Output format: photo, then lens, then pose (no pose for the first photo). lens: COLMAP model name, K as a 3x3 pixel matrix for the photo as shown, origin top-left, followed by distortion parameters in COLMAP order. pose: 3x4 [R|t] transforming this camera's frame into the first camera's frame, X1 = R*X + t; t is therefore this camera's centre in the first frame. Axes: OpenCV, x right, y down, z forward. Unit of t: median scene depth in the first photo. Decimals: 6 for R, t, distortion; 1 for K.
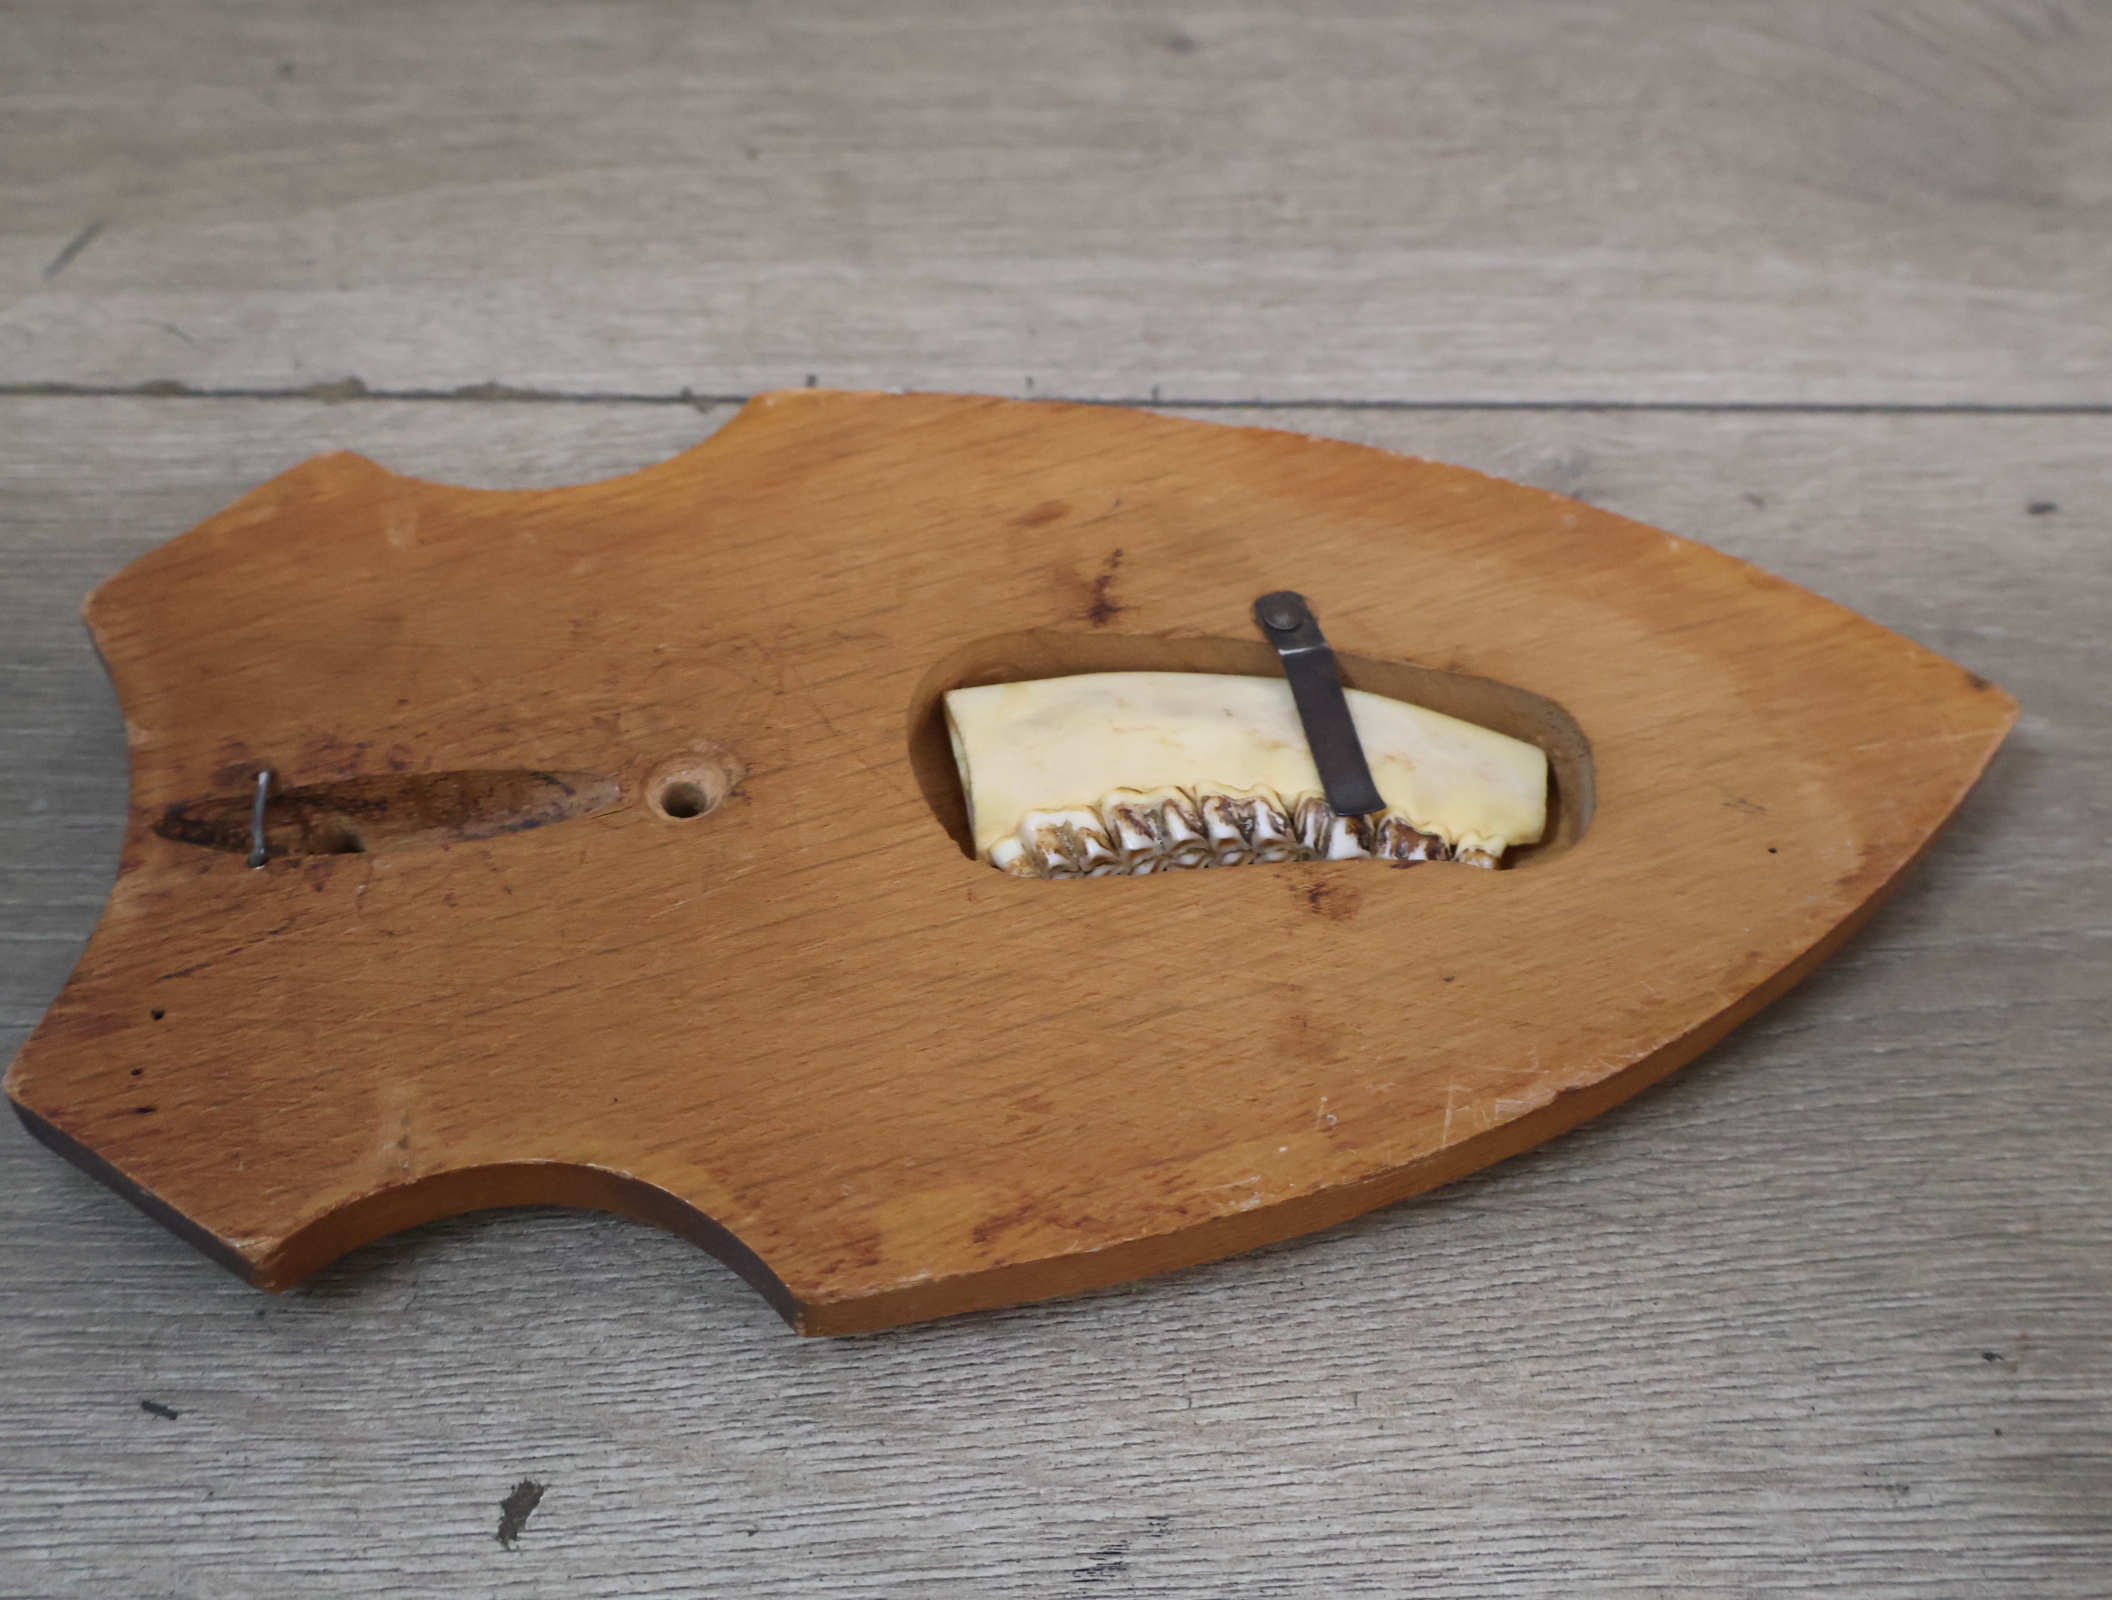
lens RADIAL K [[2404.8, 0, 1041.6], [0, 2404.8, 798.0], [0, 0, 1]] dist [0.011003, -0.004248]
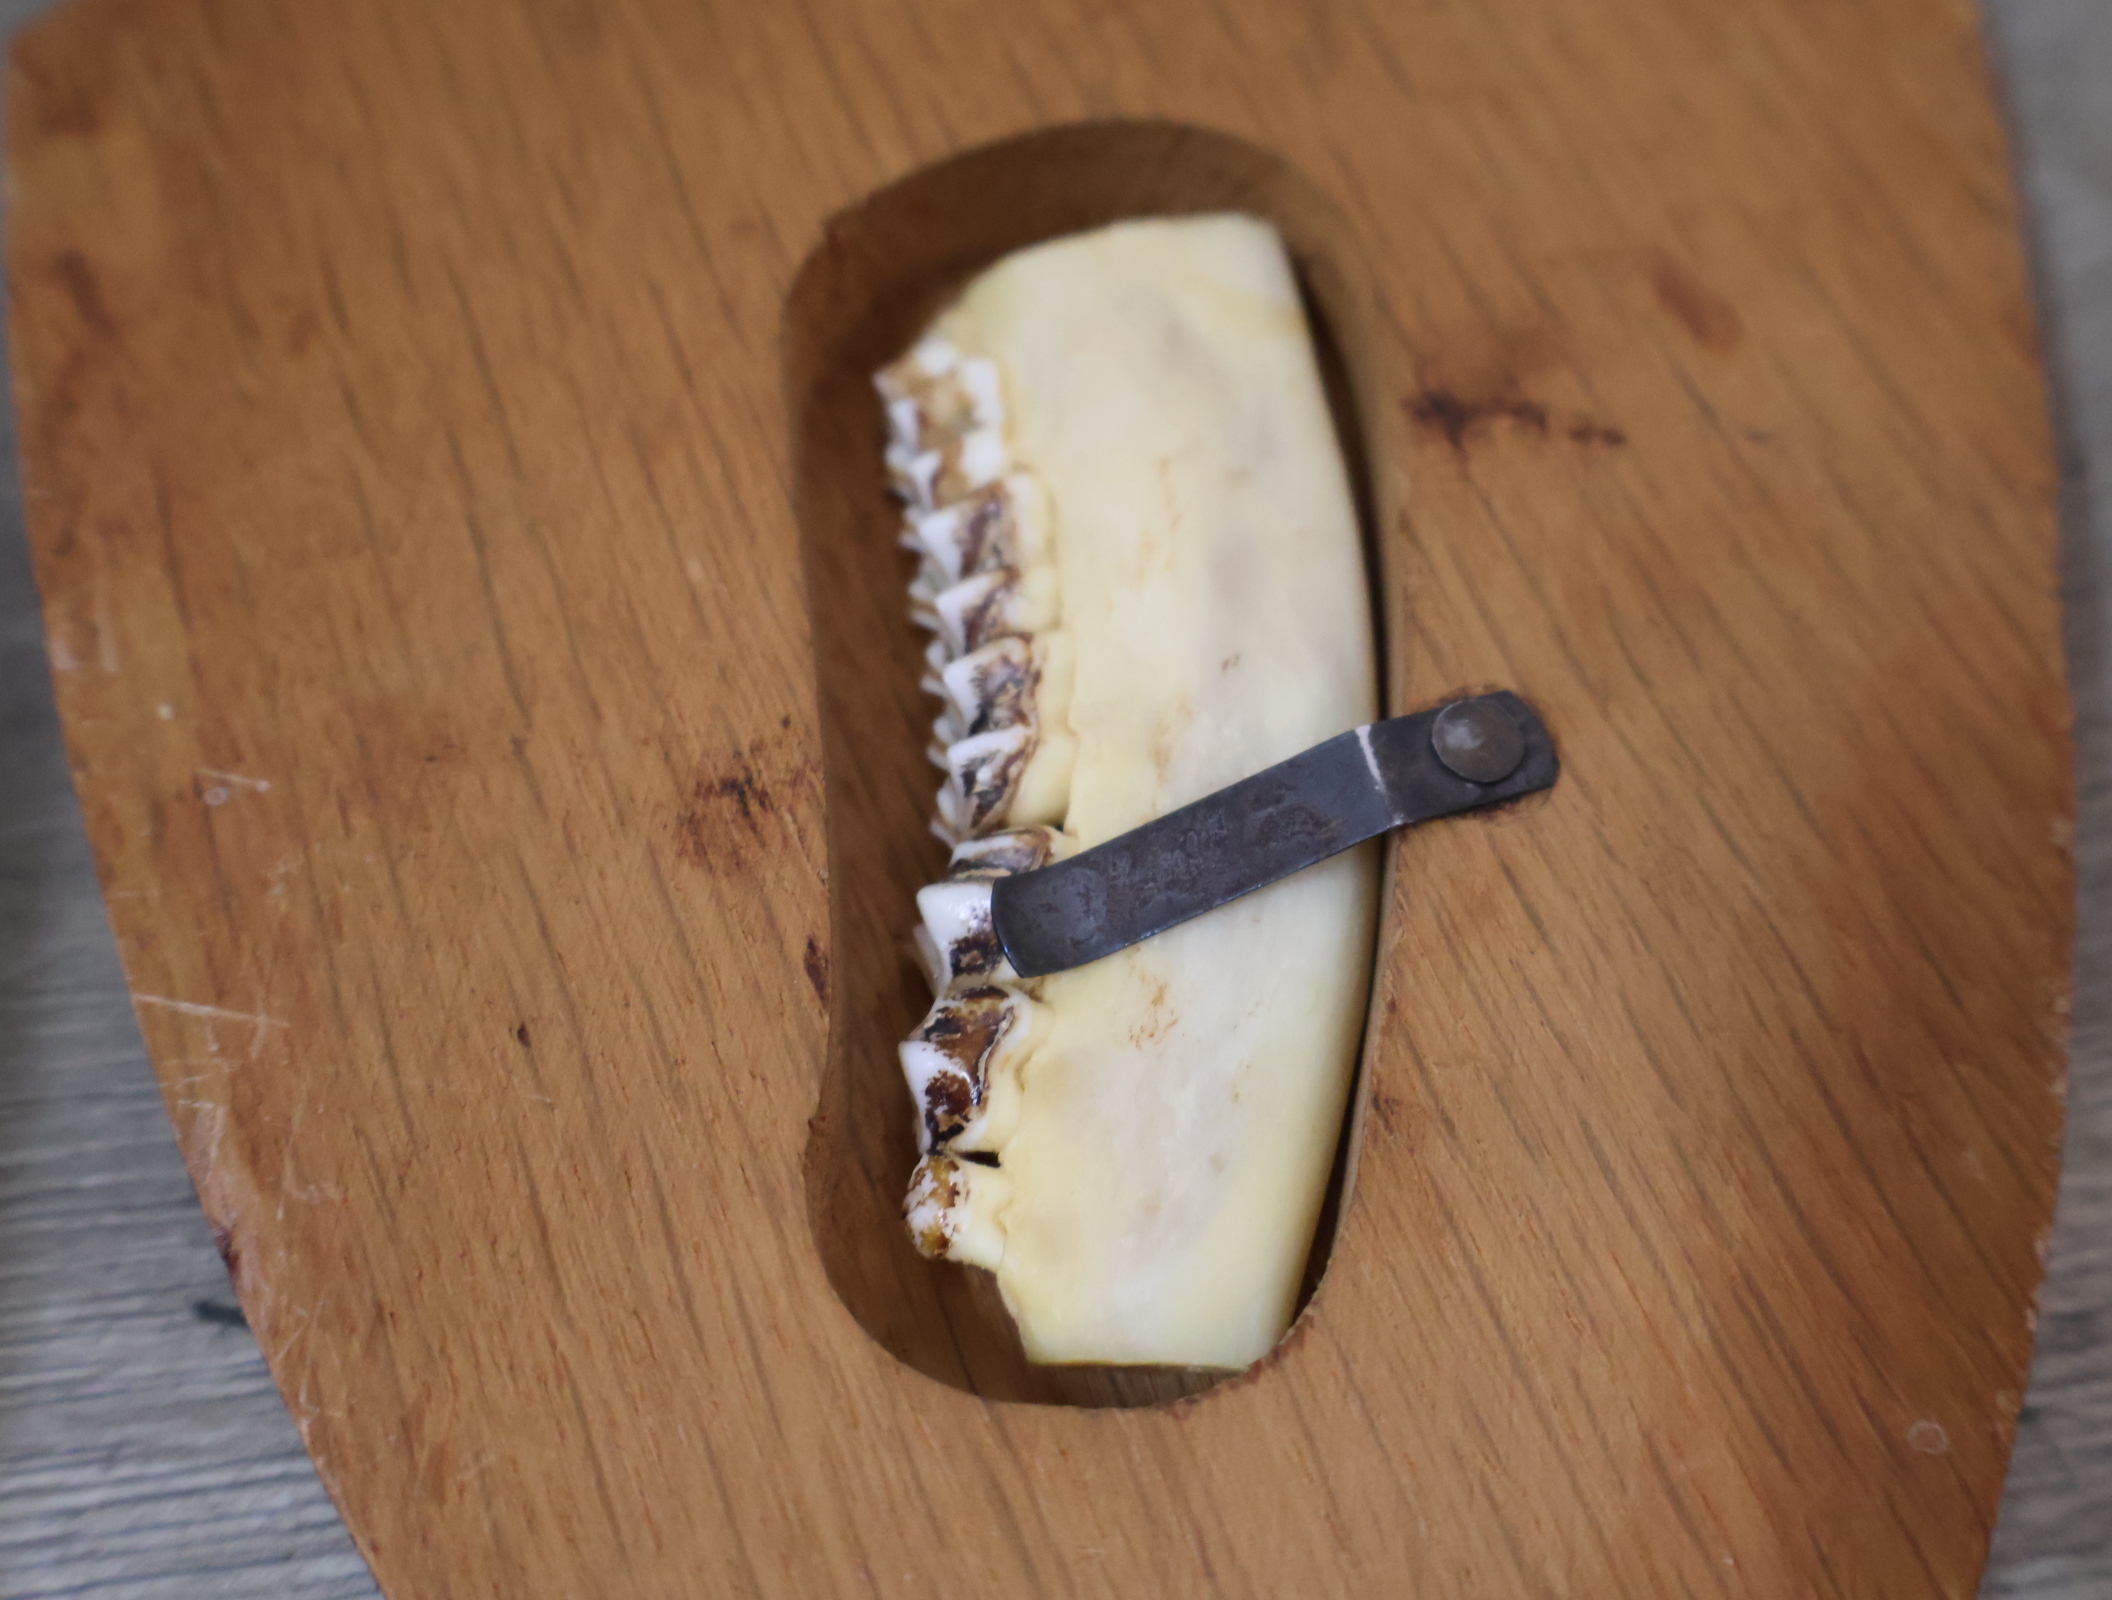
lens RADIAL K [[2404.8, 0, 1041.6], [0, 2404.8, 798.0], [0, 0, 1]] dist [0.011003, -0.004248]
pose [[0.017340, 0.877351, -0.479537, 0.335194], [-0.798847, 0.300581, 0.521051, -0.250493], [0.601284, 0.374042, 0.706081, 0.665905]]
